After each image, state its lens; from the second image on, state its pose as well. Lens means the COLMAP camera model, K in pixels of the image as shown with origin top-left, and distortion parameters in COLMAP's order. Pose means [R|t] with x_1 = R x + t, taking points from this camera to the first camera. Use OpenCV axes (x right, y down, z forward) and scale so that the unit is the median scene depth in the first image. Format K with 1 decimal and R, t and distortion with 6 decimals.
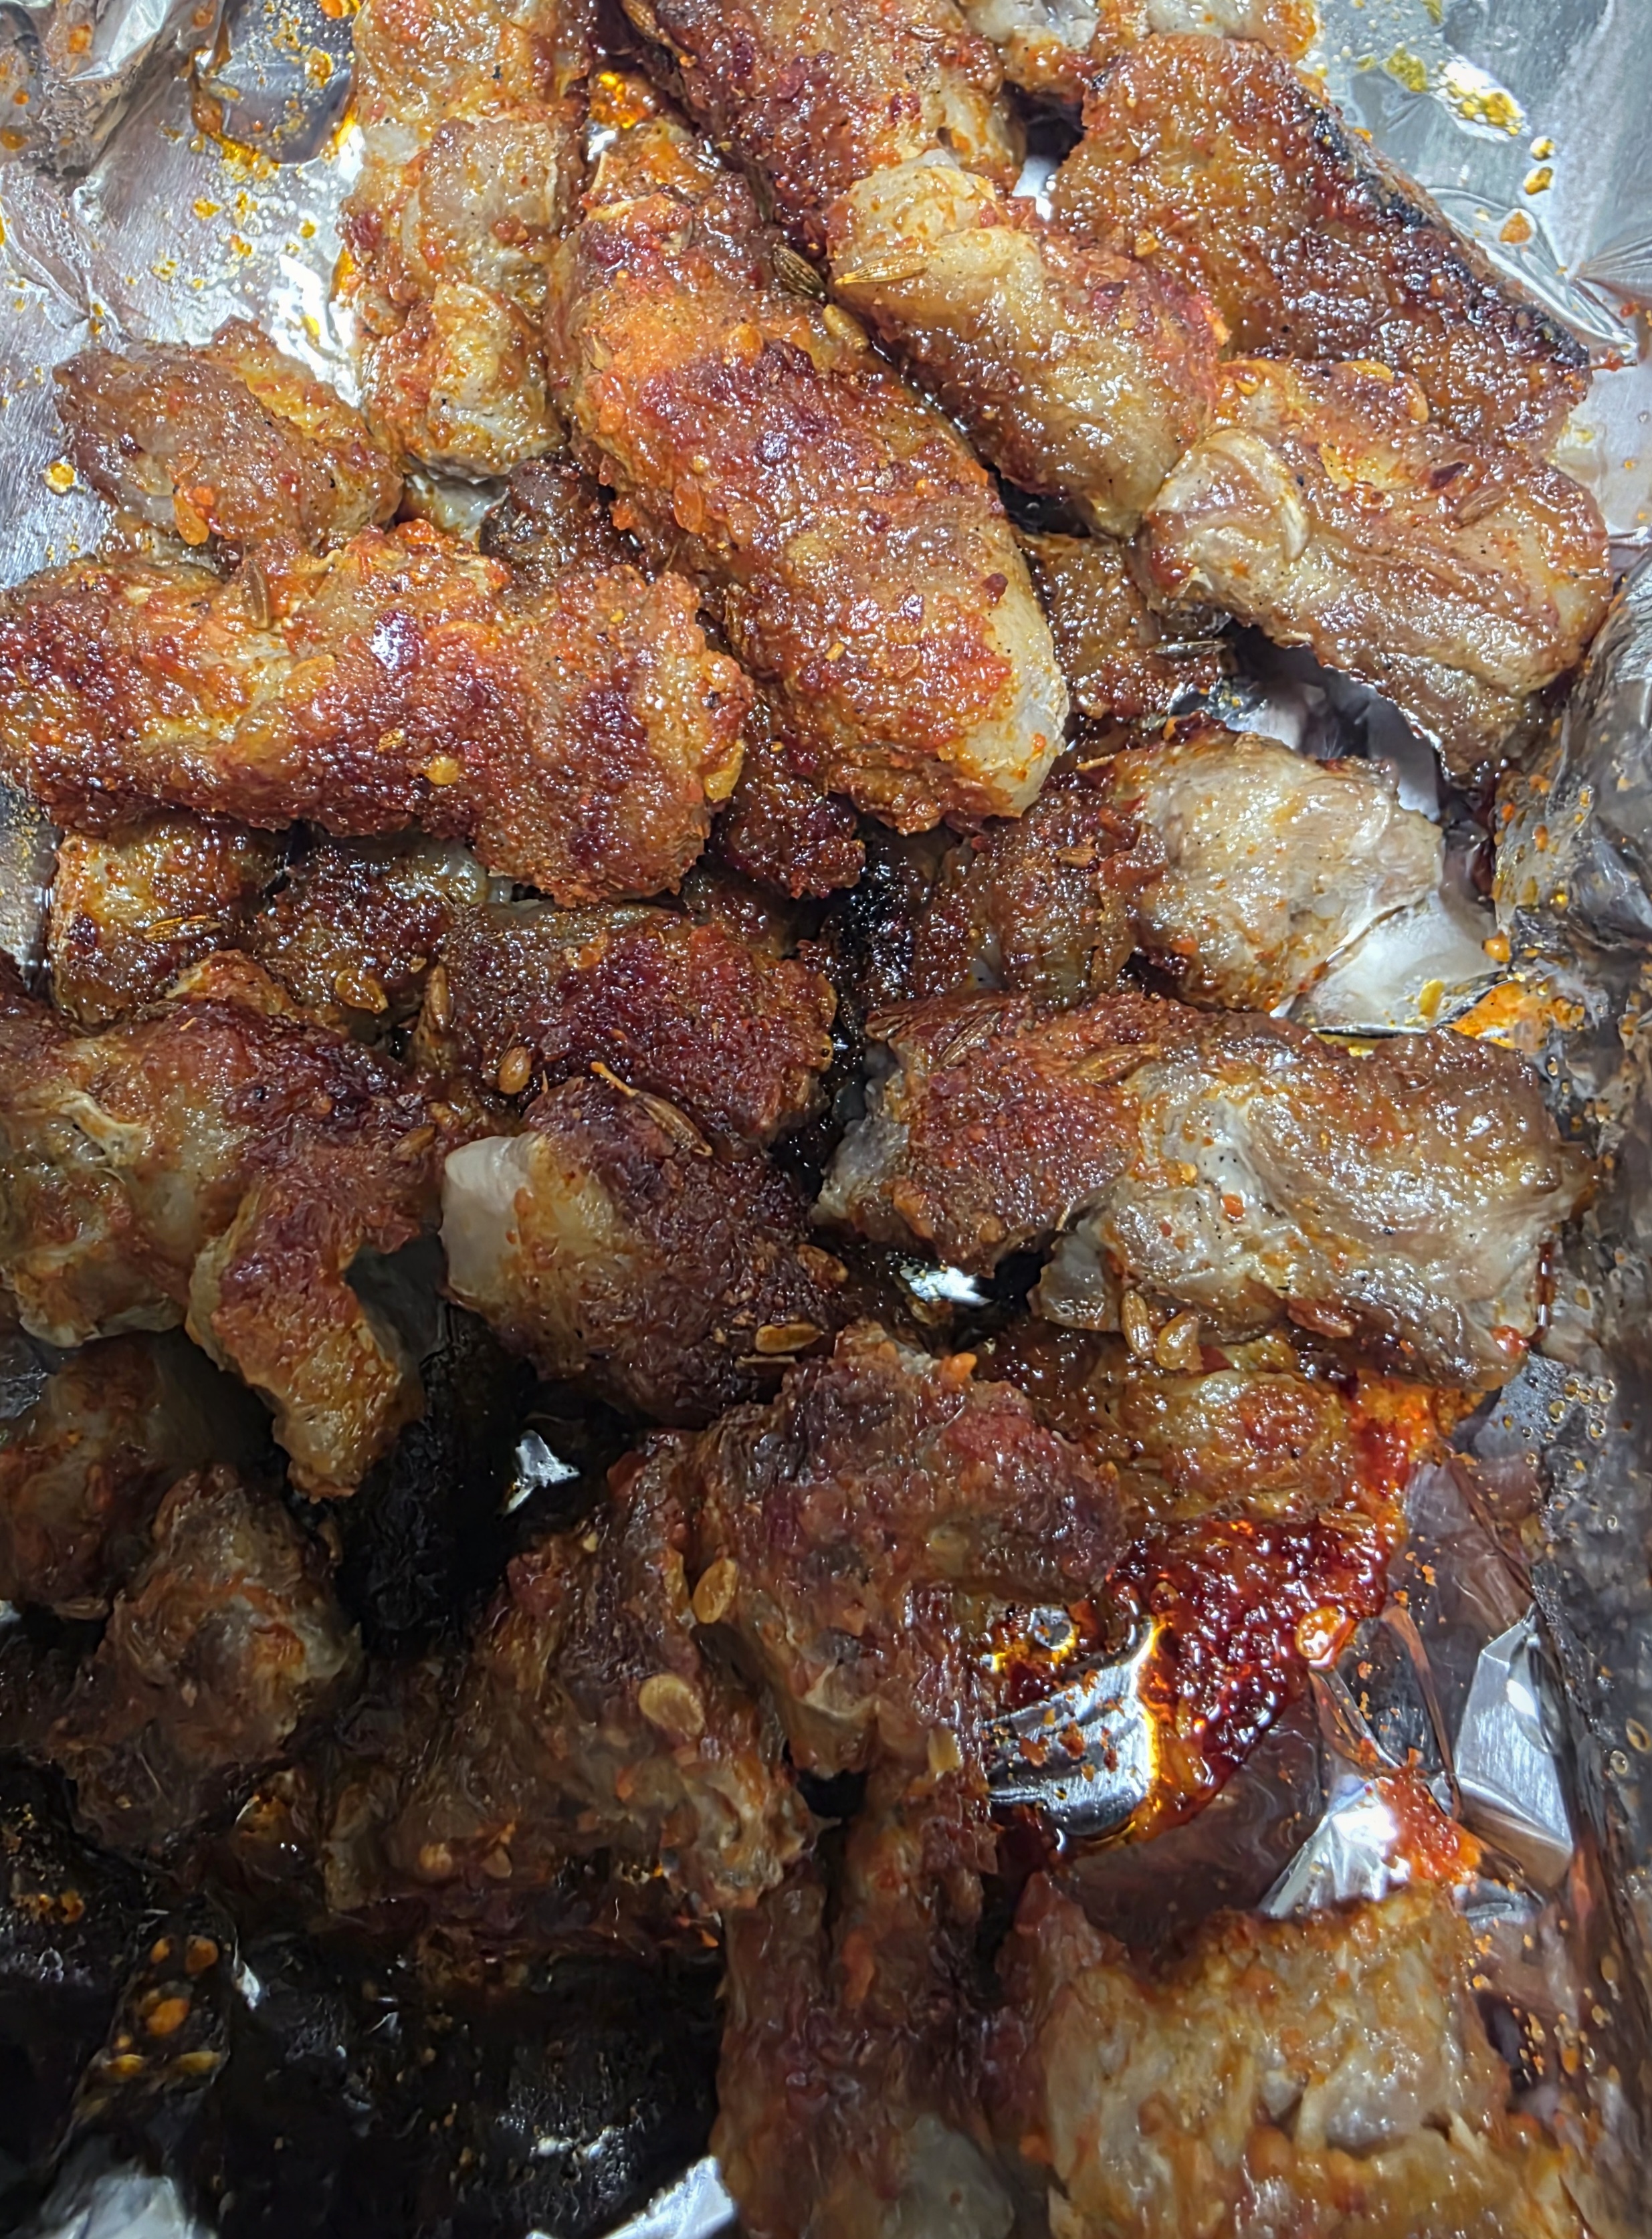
lens RADIAL K [[1445.5, 0, 687.8], [0, 1445.5, 1131.1], [0, 0, 1]] dist [0.008545, -0.004117]
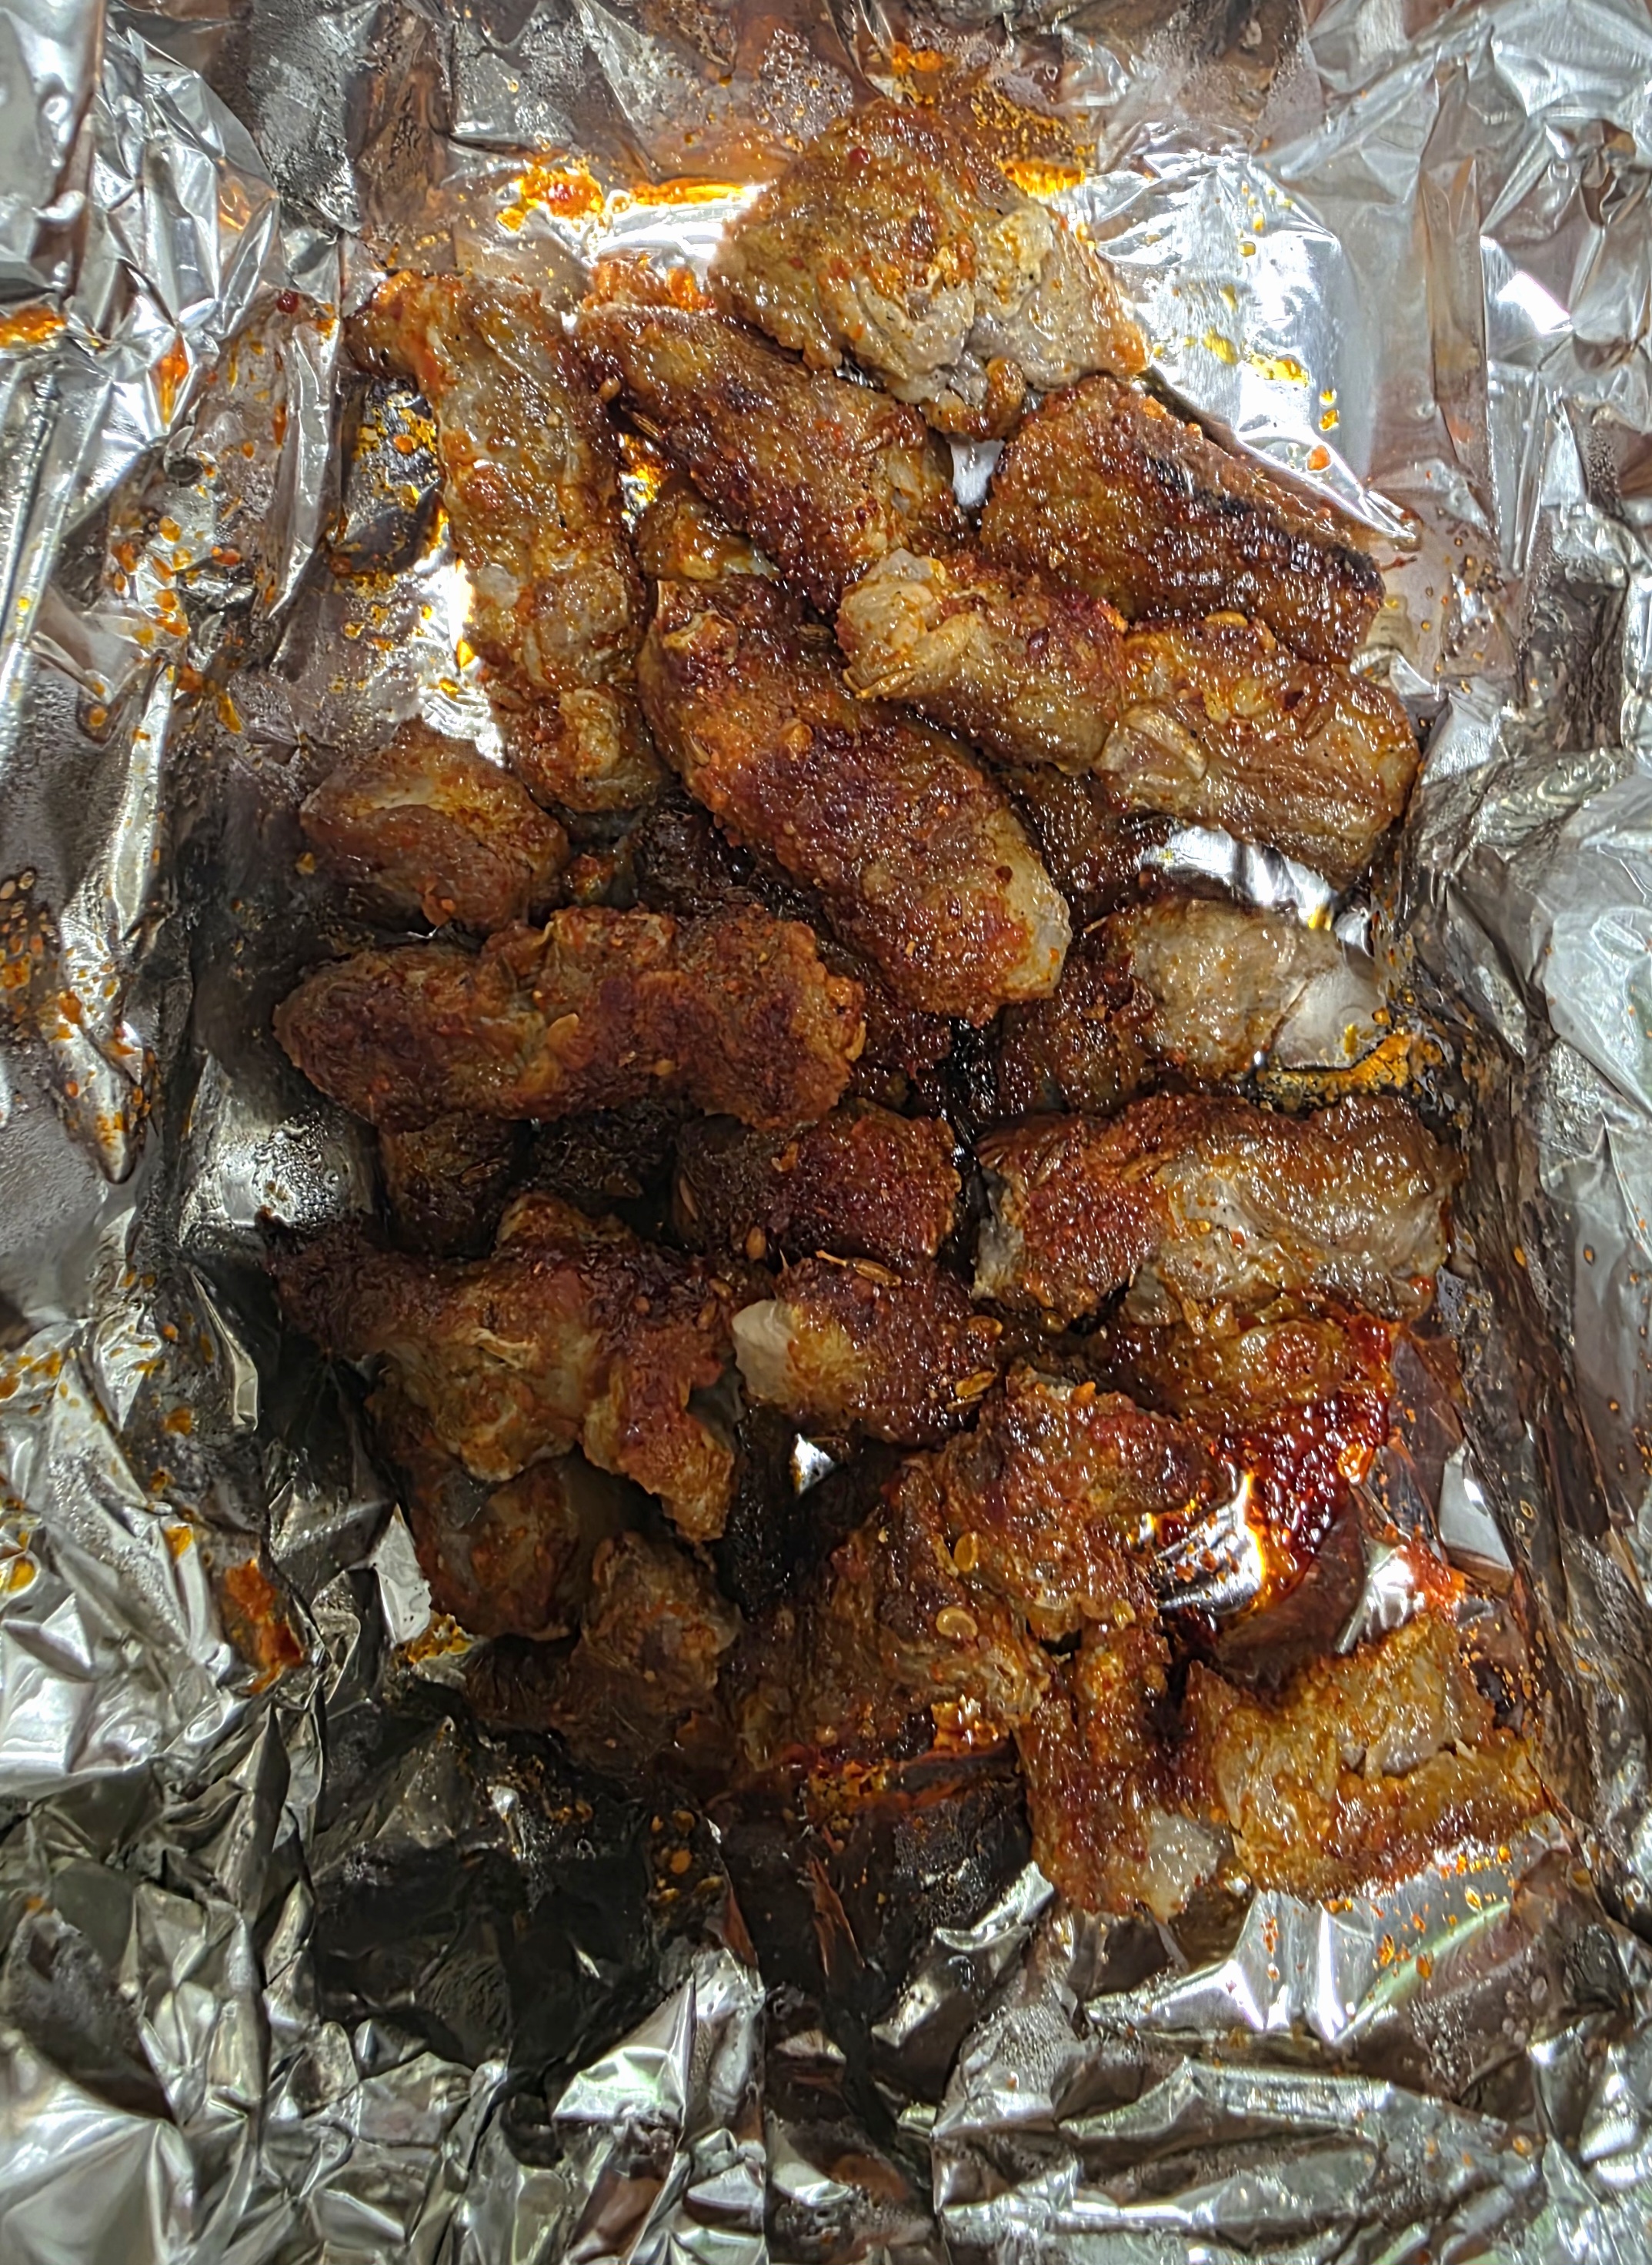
lens RADIAL K [[1462.1, 0, 828.3], [0, 1462.1, 1131.6], [0, 0, 1]] dist [0.008545, -0.004117]
pose [[0.973602, -0.228145, 0.006976, -0.032380], [0.224606, 0.963047, 0.148638, -0.368573], [-0.040629, -0.143147, 0.988867, -0.485907]]
